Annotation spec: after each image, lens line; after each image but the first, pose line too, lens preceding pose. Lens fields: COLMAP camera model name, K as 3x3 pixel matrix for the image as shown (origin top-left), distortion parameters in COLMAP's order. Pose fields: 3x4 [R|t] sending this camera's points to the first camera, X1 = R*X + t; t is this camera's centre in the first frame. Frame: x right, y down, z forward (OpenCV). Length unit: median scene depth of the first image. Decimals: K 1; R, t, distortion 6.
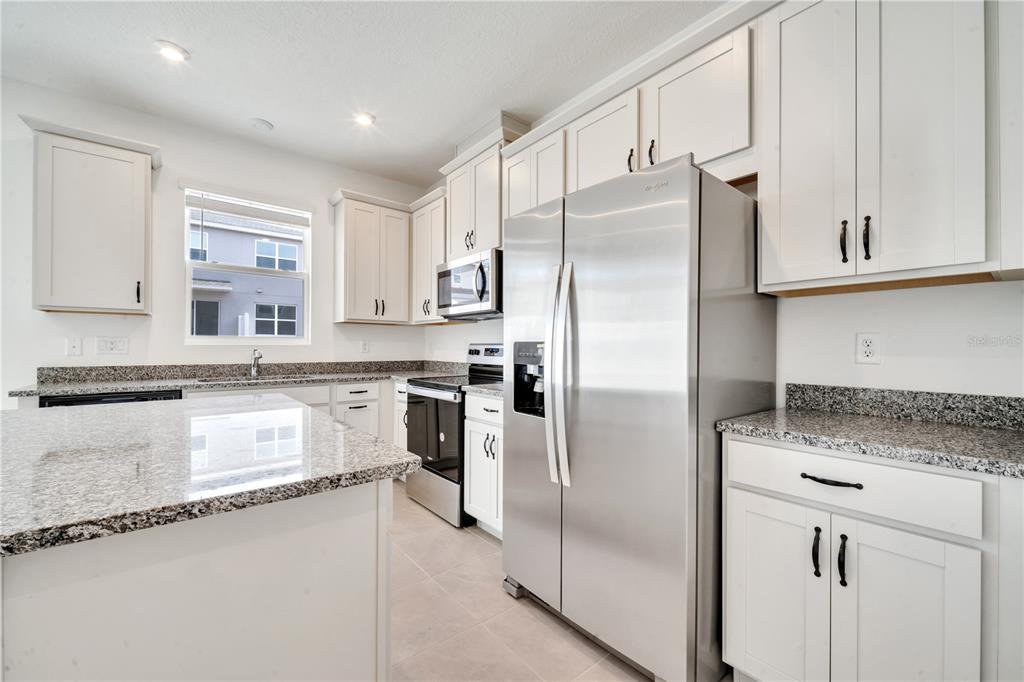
lens RADIAL K [[415.7, 0, 511.3], [0, 415.7, 344.1], [0, 0, 1]] dist [0.008544, -0.005041]
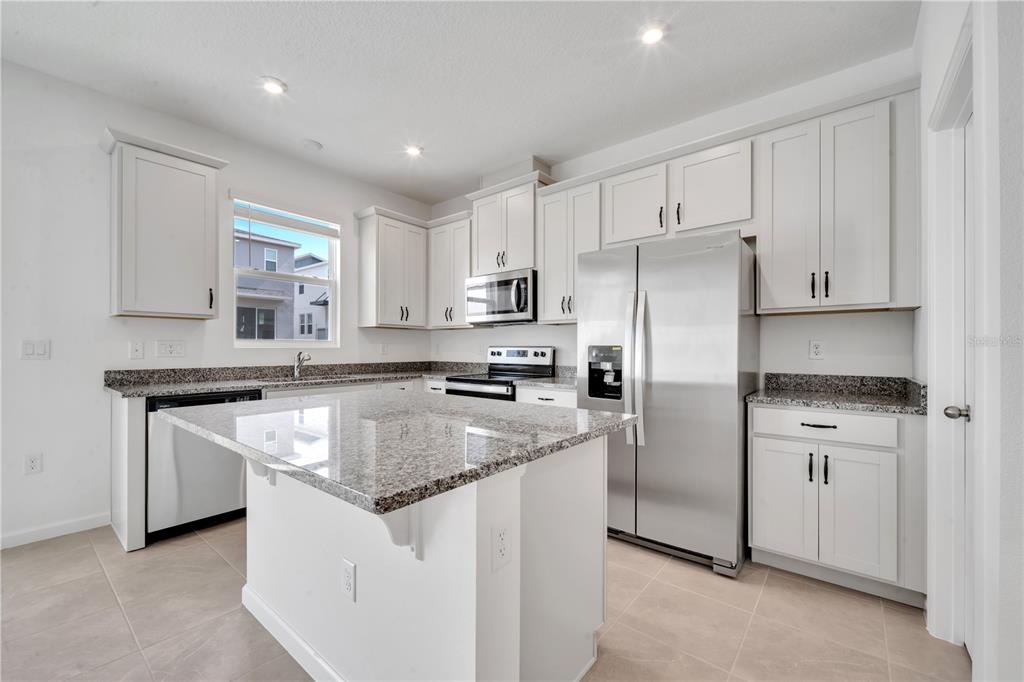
lens RADIAL K [[415.7, 0, 508.5], [0, 415.7, 345.6], [0, 0, 1]] dist [0.008544, -0.005041]
pose [[0.979290, -0.001300, 0.202456, -0.379620], [0.001155, 0.999999, 0.000830, -0.005078], [-0.202457, -0.000579, 0.979291, -0.198504]]
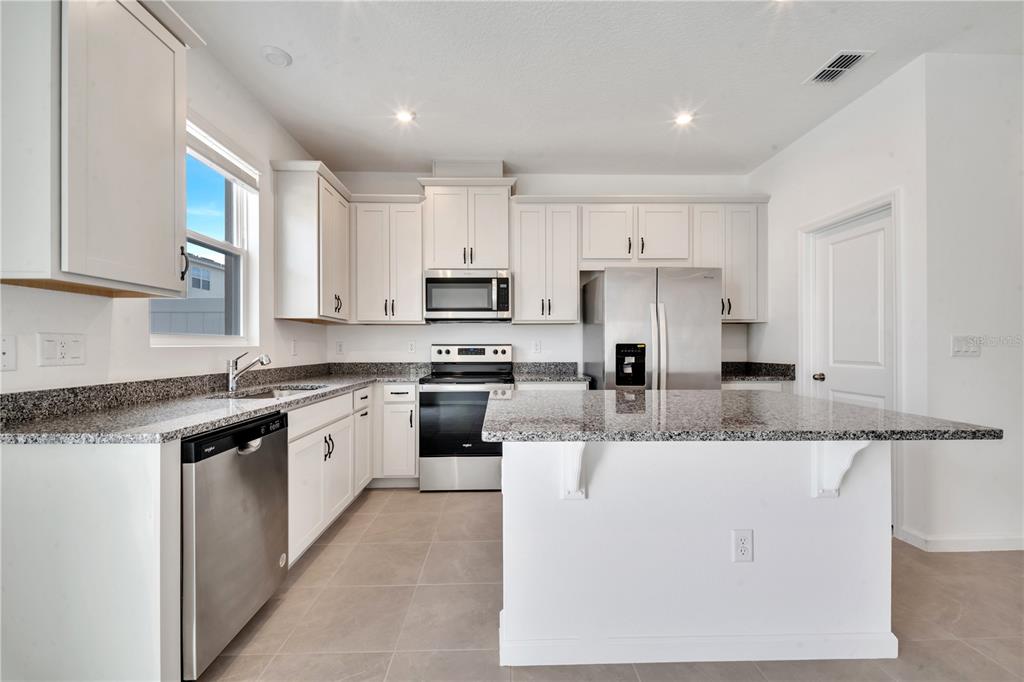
lens RADIAL K [[415.7, 0, 508.8], [0, 415.7, 344.4], [0, 0, 1]] dist [0.008544, -0.005041]
pose [[0.605568, -0.001809, 0.795791, -1.133511], [-0.000287, 0.999997, 0.002492, -0.004974], [-0.795793, -0.001738, 0.605566, 0.243385]]
